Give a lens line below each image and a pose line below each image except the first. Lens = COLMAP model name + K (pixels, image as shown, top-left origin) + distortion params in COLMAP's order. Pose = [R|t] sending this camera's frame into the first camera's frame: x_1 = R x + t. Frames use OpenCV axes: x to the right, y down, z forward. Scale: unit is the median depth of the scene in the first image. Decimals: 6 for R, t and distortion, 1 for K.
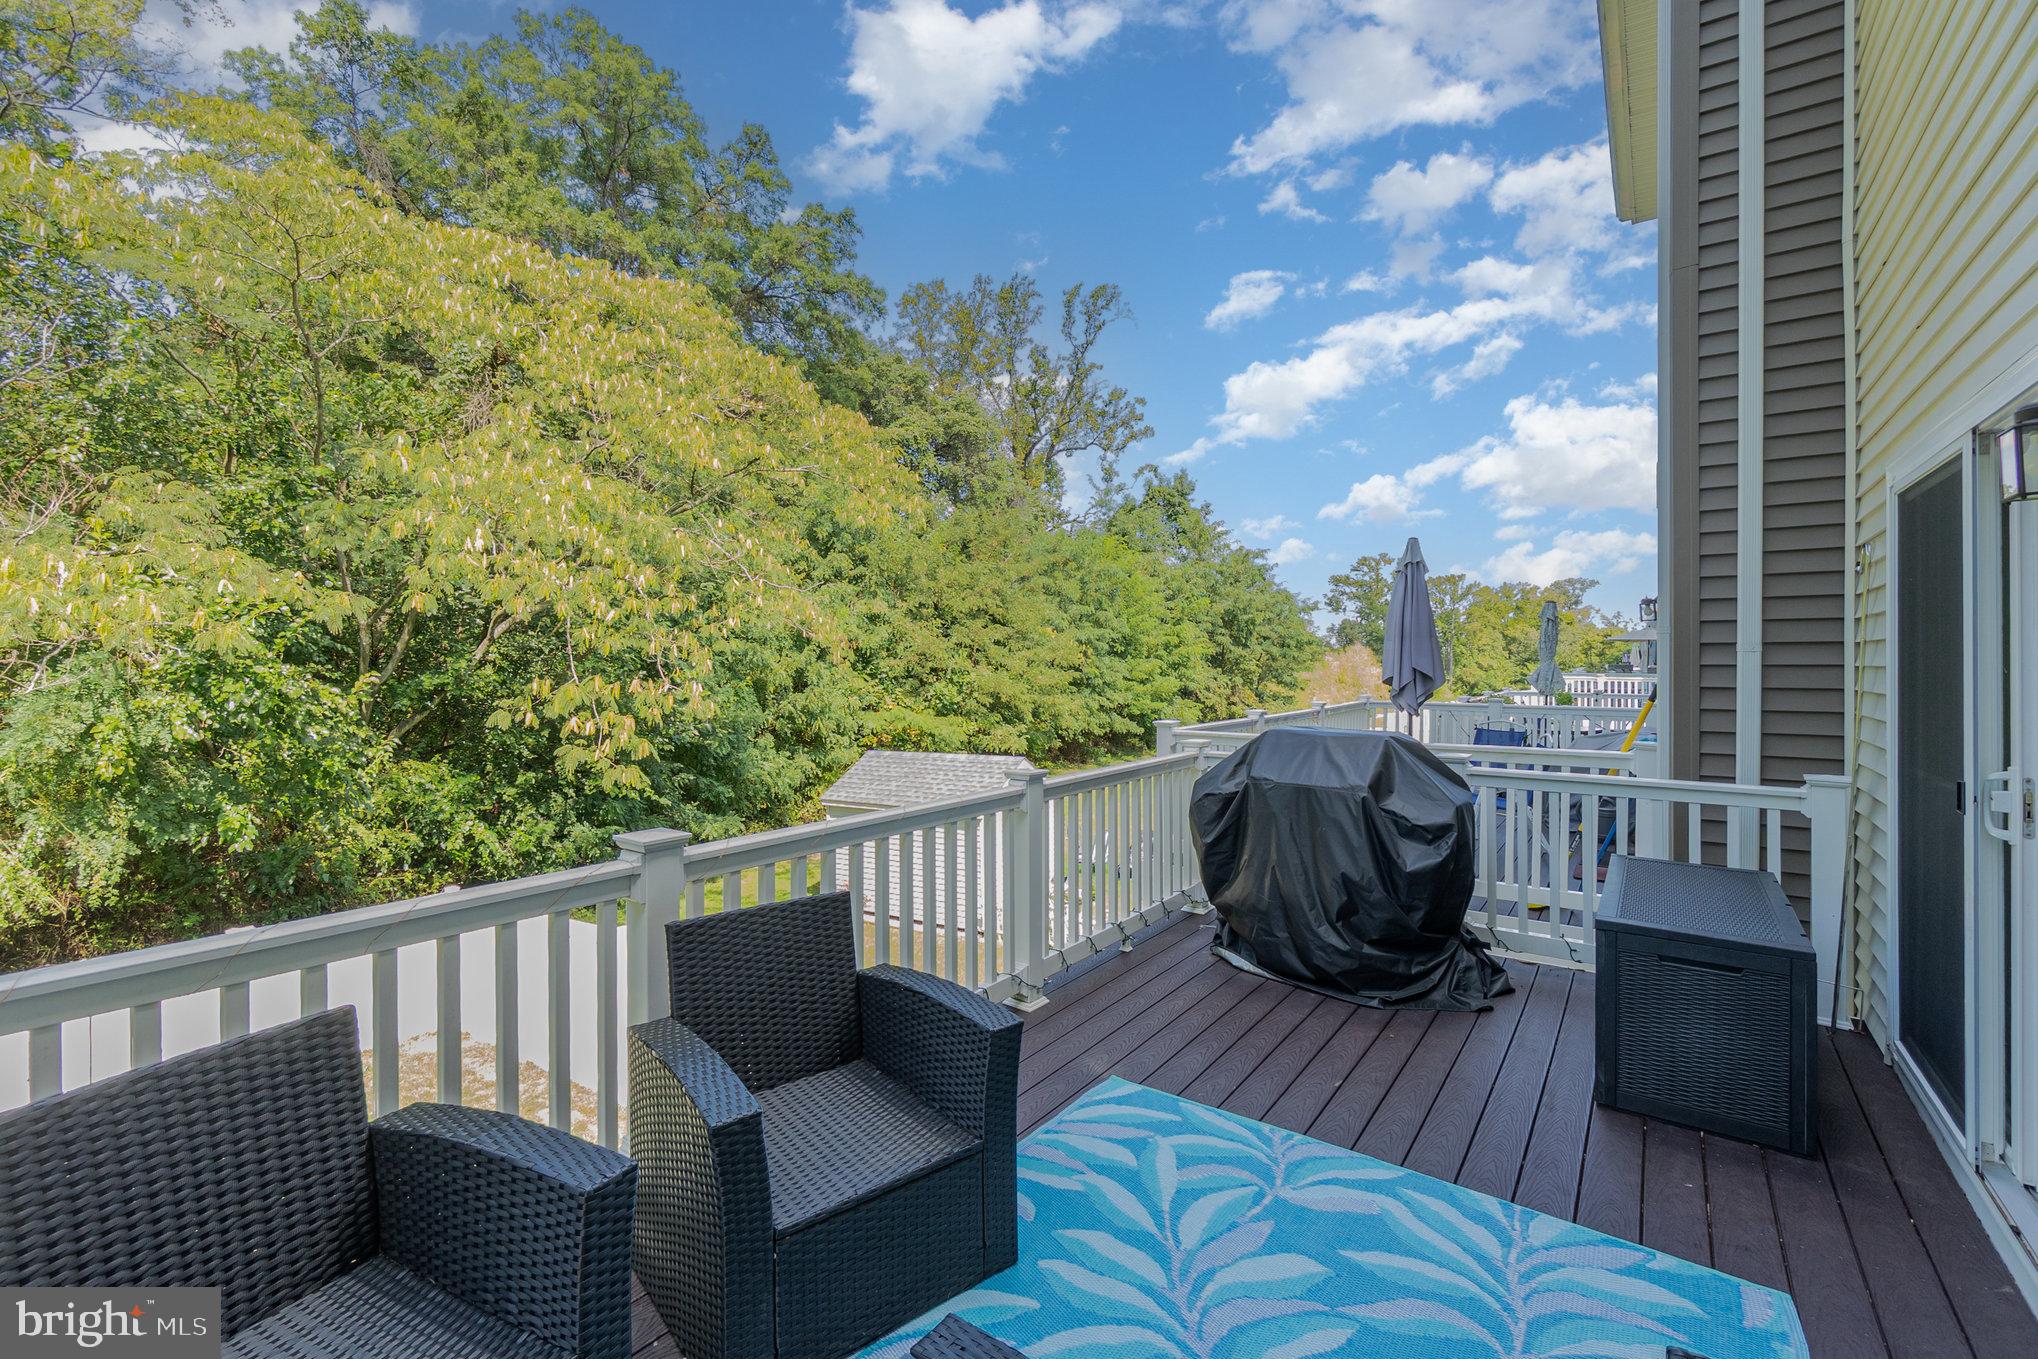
lens RADIAL K [[888.9, 0, 1016.1], [0, 888.9, 667.7], [0, 0, 1]] dist [-0.006002, 0.001523]
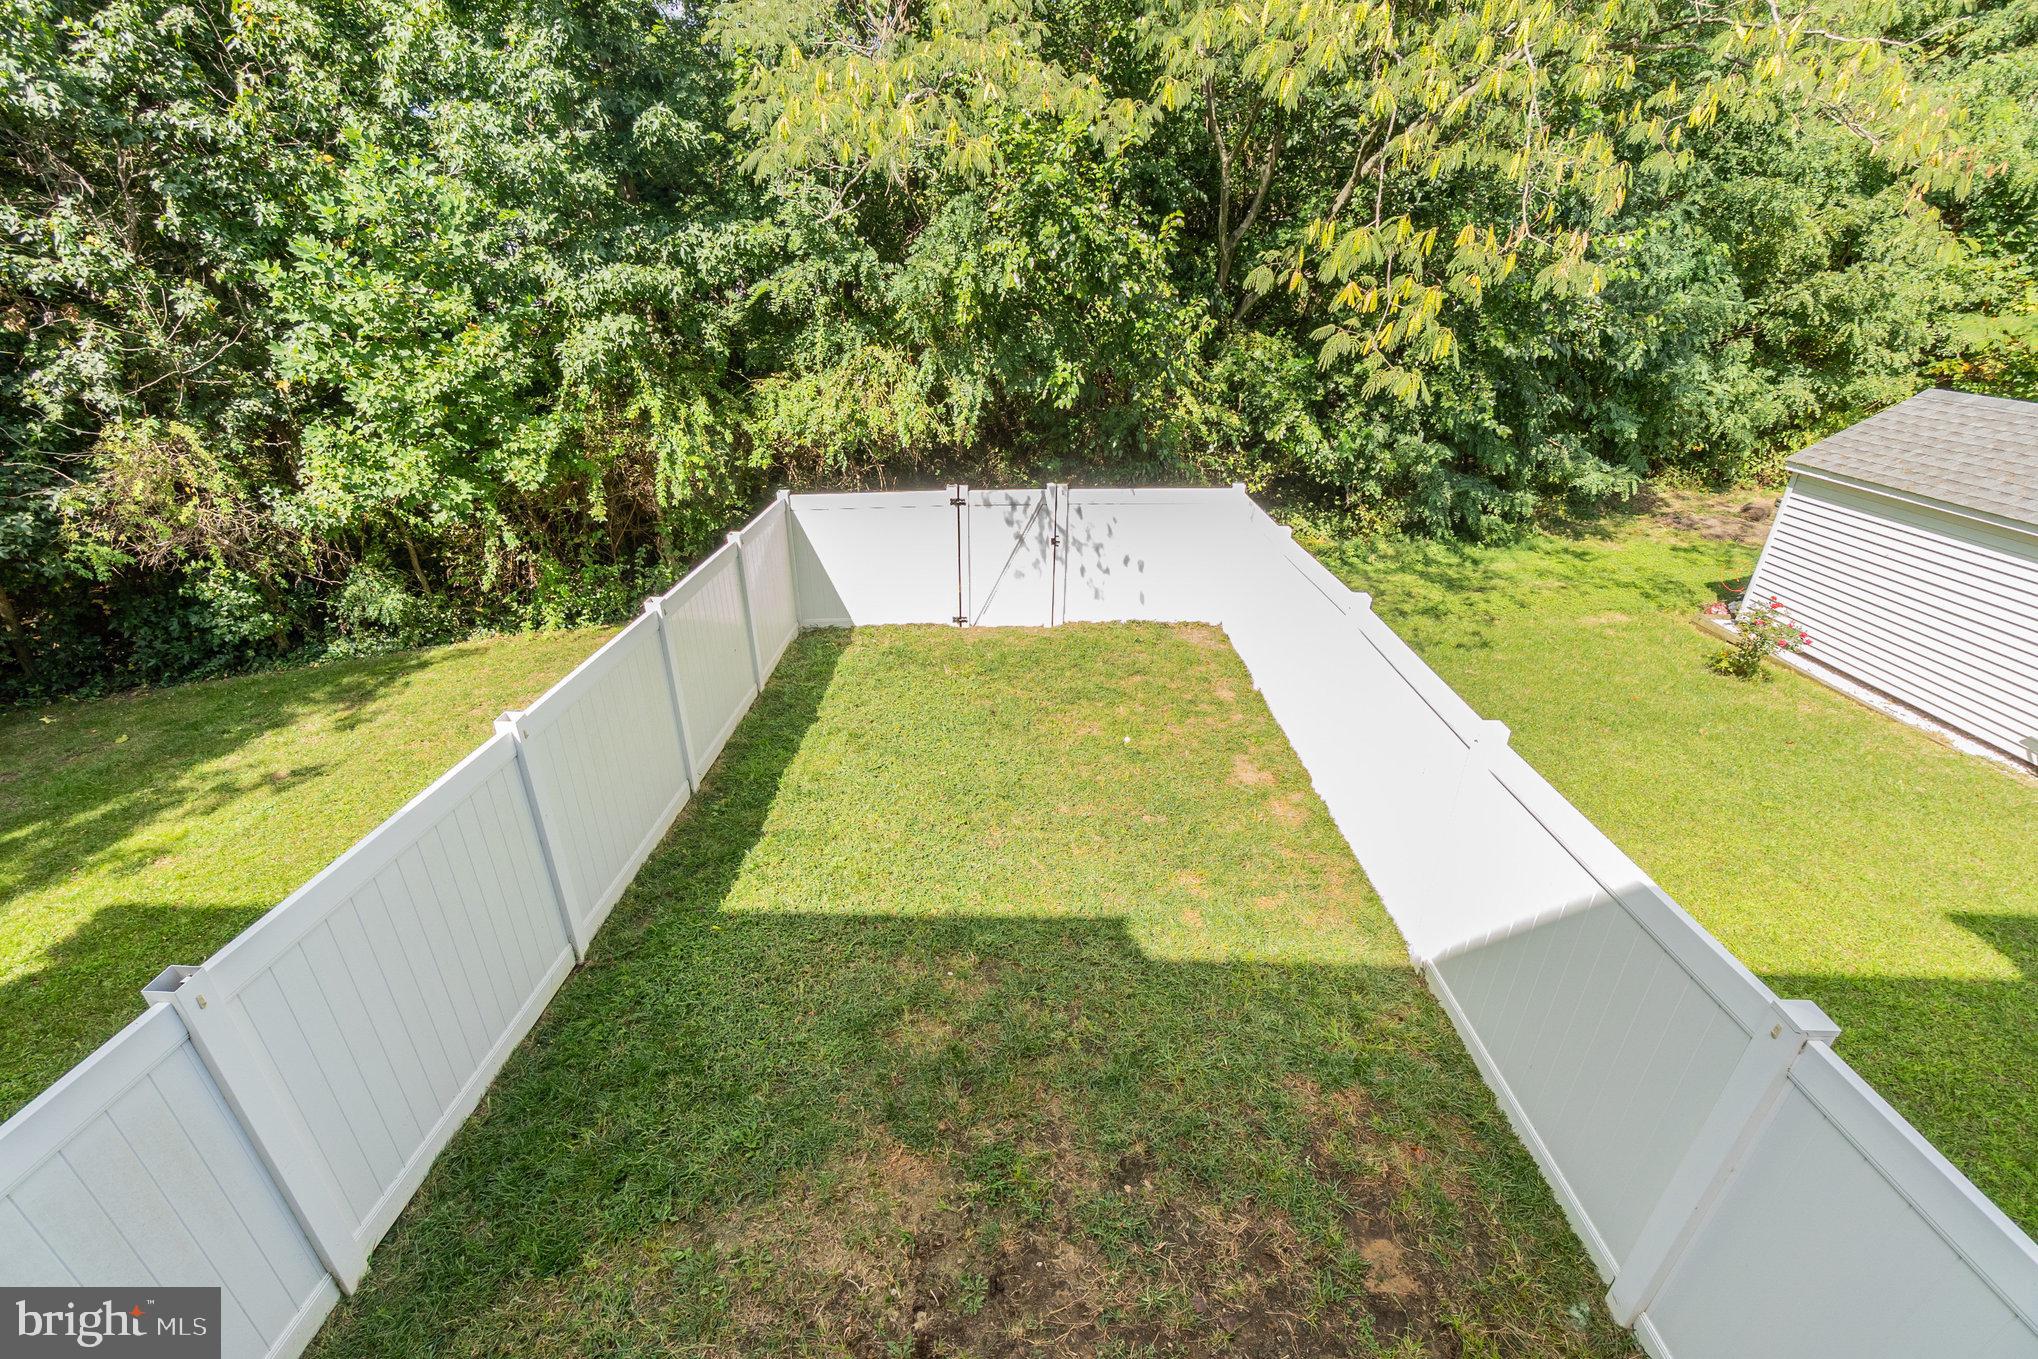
lens RADIAL K [[888.9, 0, 1002.2], [0, 888.9, 685.0], [0, 0, 1]] dist [-0.006002, 0.001523]
pose [[0.567469, 0.376848, -0.732096, -0.024218], [-0.007508, 0.891450, 0.453056, 0.016213], [0.823360, -0.251599, 0.508700, 0.231874]]
